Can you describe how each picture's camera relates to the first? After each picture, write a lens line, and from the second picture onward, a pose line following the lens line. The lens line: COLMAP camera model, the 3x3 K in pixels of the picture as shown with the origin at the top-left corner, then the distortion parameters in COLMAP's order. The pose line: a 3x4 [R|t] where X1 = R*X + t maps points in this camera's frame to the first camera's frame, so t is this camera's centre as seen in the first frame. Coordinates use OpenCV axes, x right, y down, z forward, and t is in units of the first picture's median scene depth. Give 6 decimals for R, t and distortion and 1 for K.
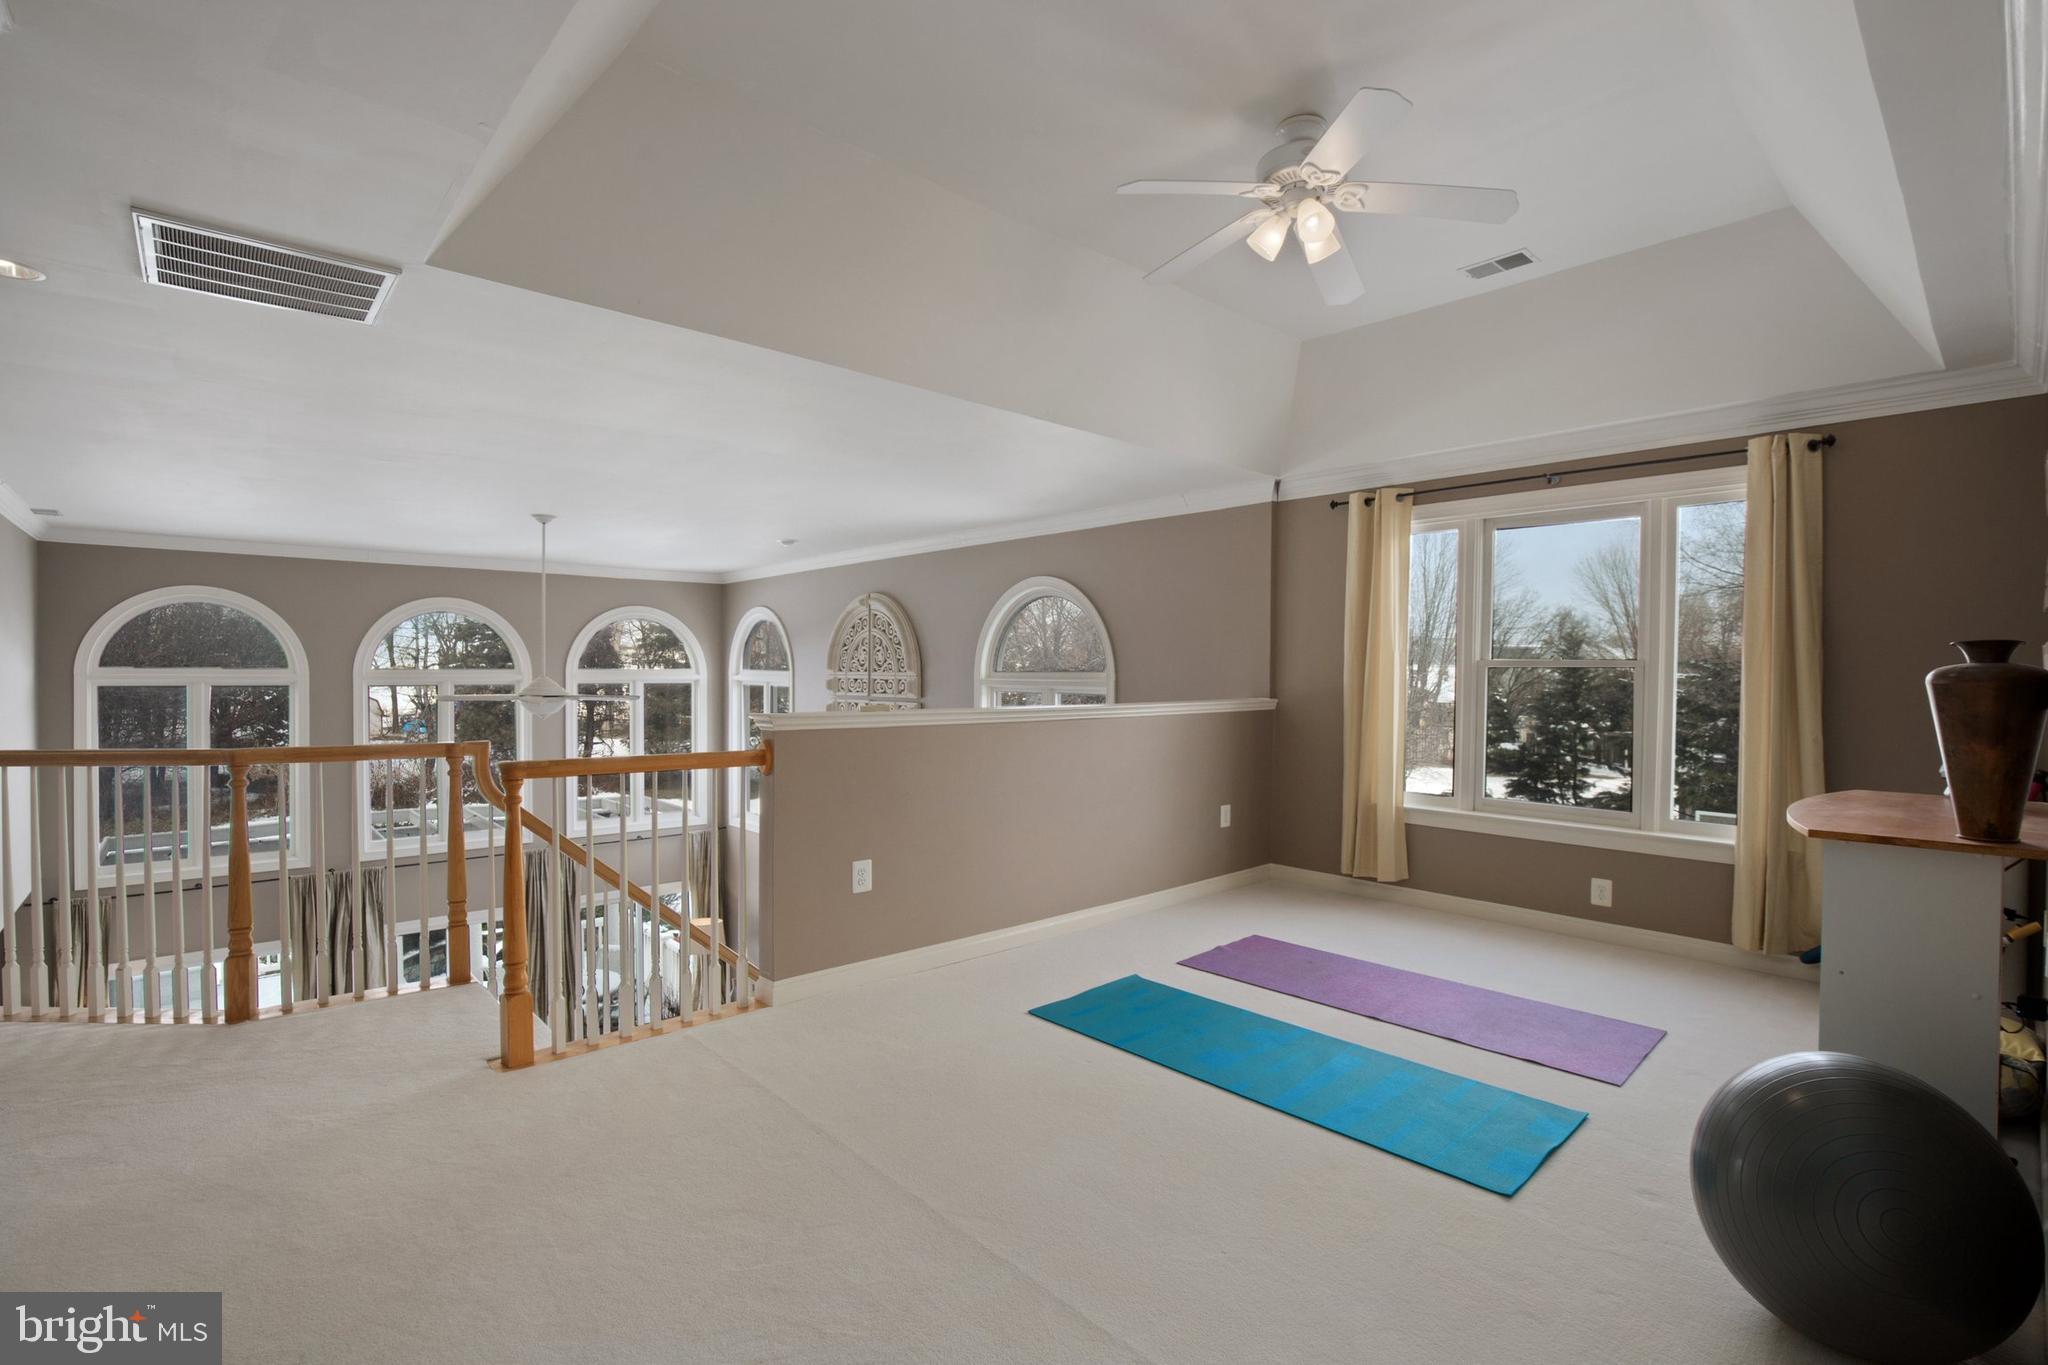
lens RADIAL K [[911.6, 0, 1024.0], [0, 911.6, 682.5], [0, 0, 1]] dist [-0.032948, -0.000259]
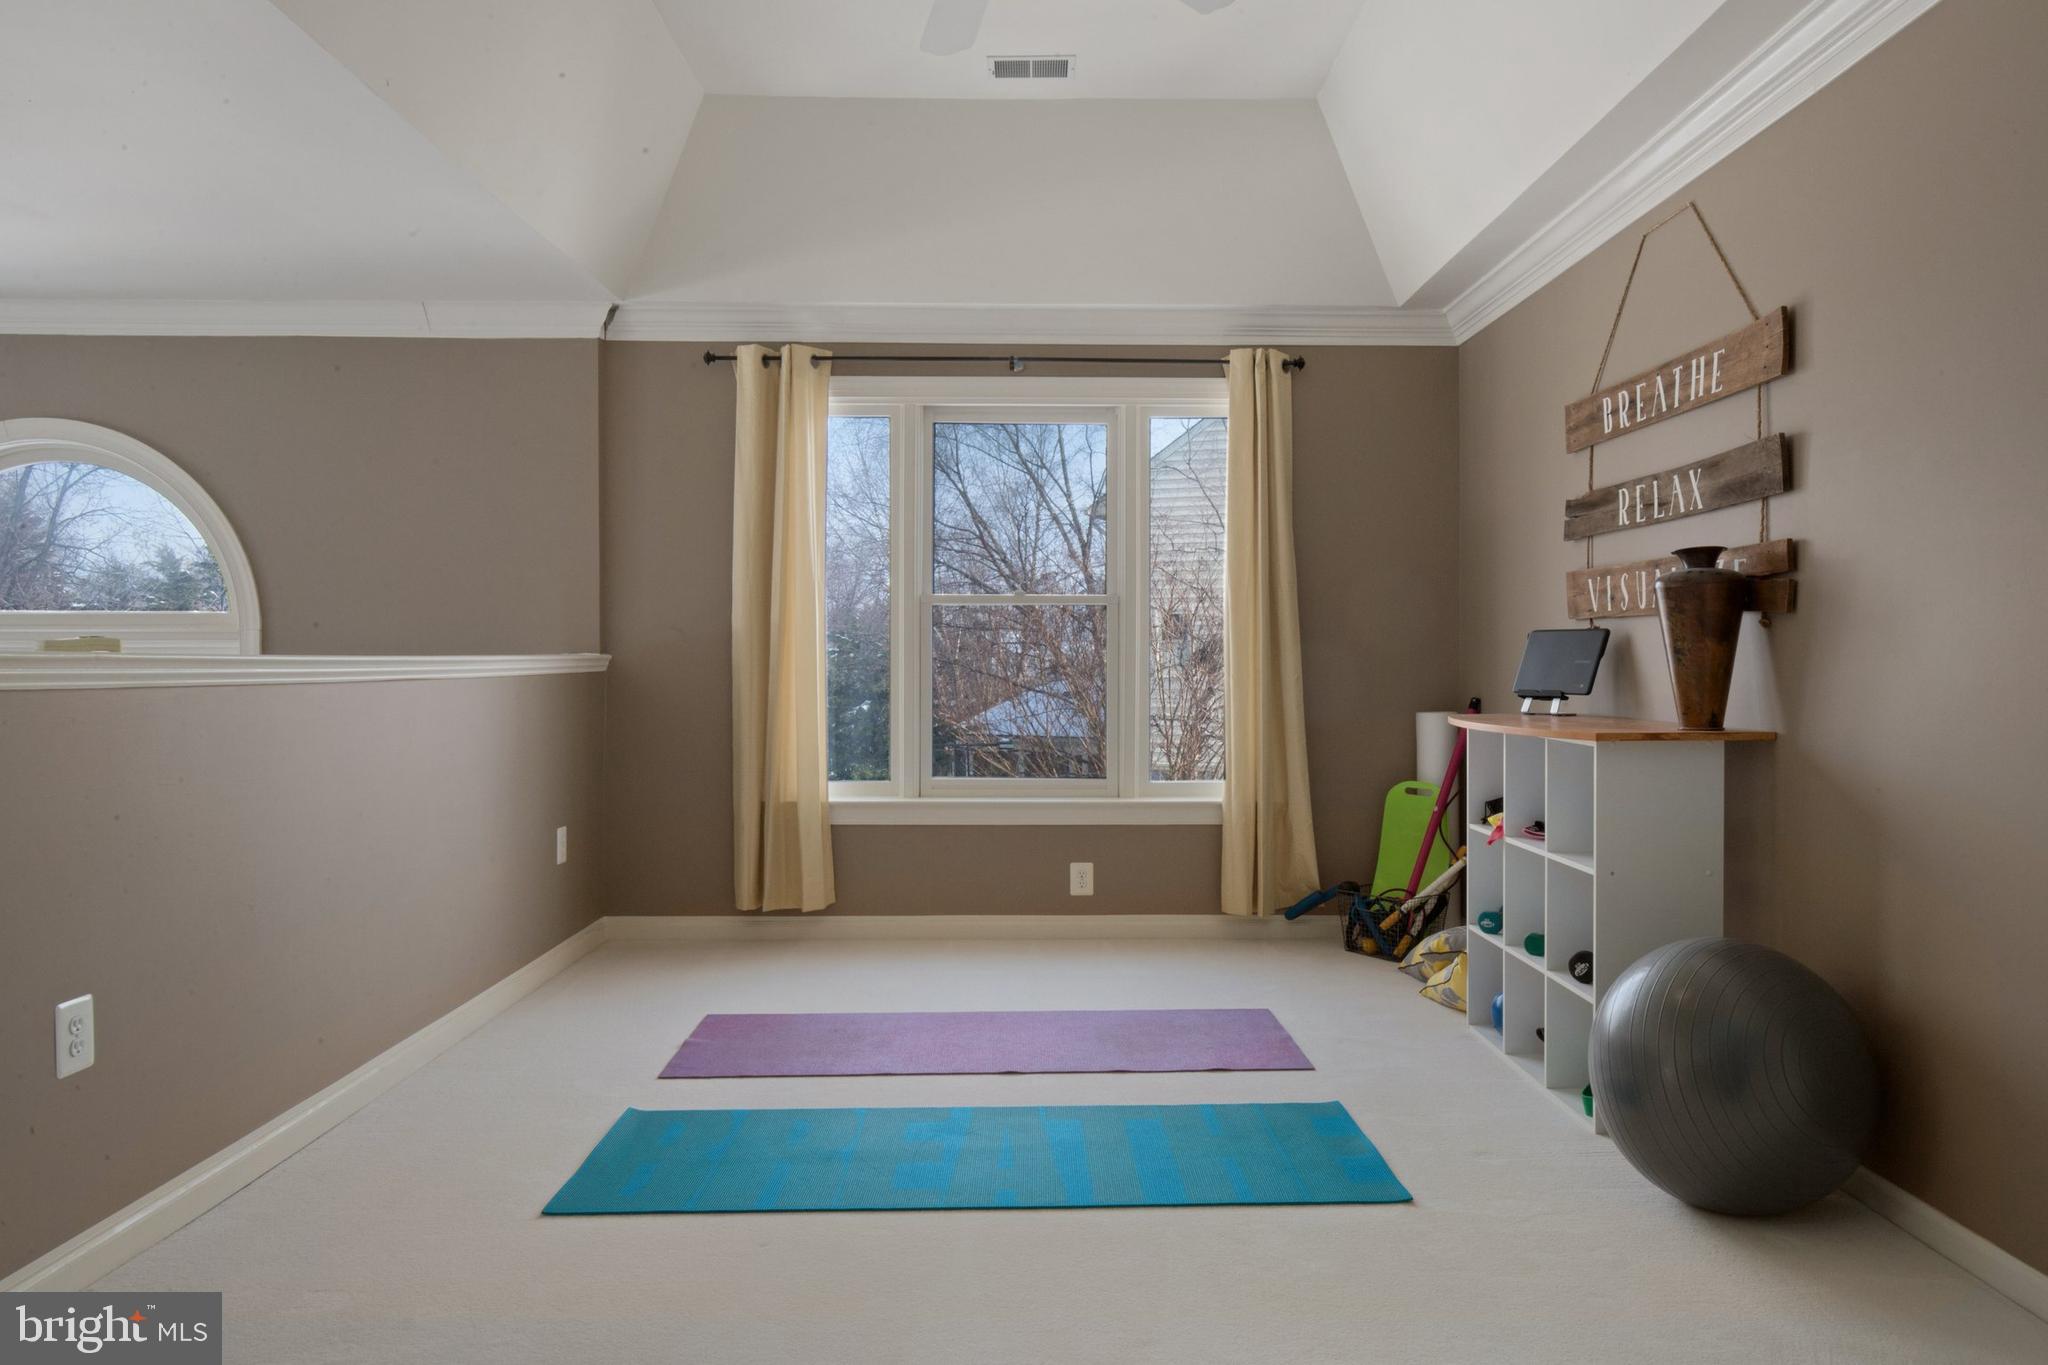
lens RADIAL K [[1358.7, 0, 1024.0], [0, 1358.7, 682.5], [0, 0, 1]] dist [-0.001809, -0.001378]
pose [[0.668673, -0.016966, 0.743363, -0.307729], [0.010717, 0.999856, 0.013179, 0.037589], [-0.743479, -0.000846, 0.668758, 0.209609]]
